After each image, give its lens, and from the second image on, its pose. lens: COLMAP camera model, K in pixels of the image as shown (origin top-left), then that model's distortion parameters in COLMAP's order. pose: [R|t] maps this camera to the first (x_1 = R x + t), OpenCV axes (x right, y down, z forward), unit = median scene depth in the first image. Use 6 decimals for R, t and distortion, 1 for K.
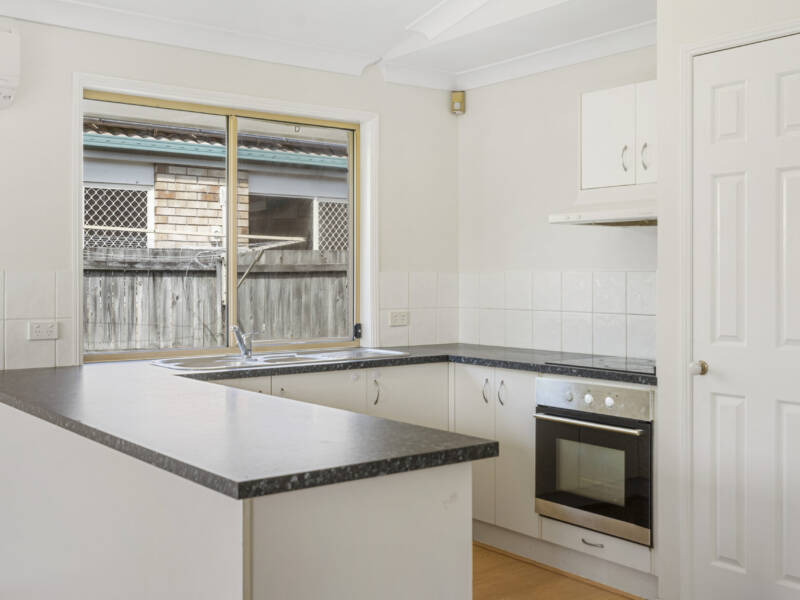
lens RADIAL K [[813.2, 0, 400.0], [0, 813.2, 300.0], [0, 0, 1]] dist [-0.019340, -0.006184]
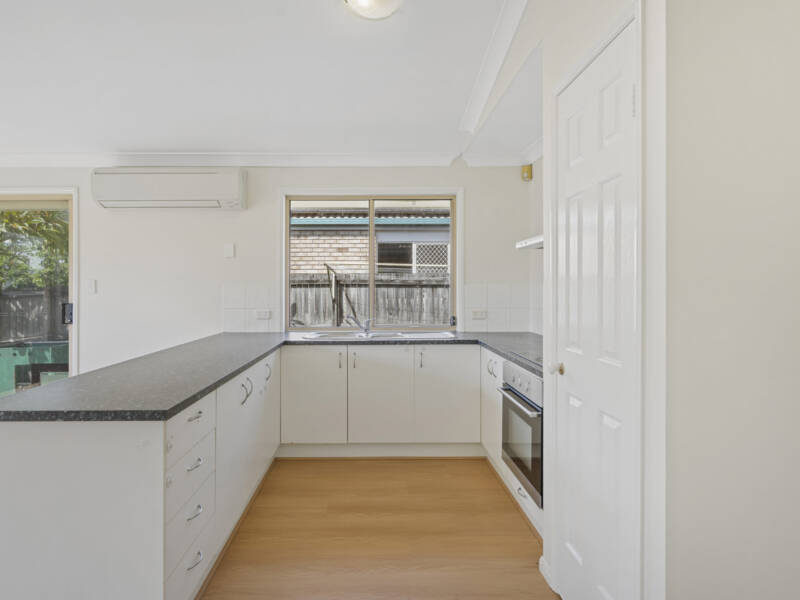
lens RADIAL K [[401.9, 0, 455.0], [0, 401.9, 296.4], [0, 0, 1]] dist [0.000820, -0.000916]
pose [[0.814004, 0.008604, -0.580796, 0.461139], [-0.010690, 0.999943, -0.000171, -0.012871], [0.580761, 0.006348, 0.814049, 0.362819]]
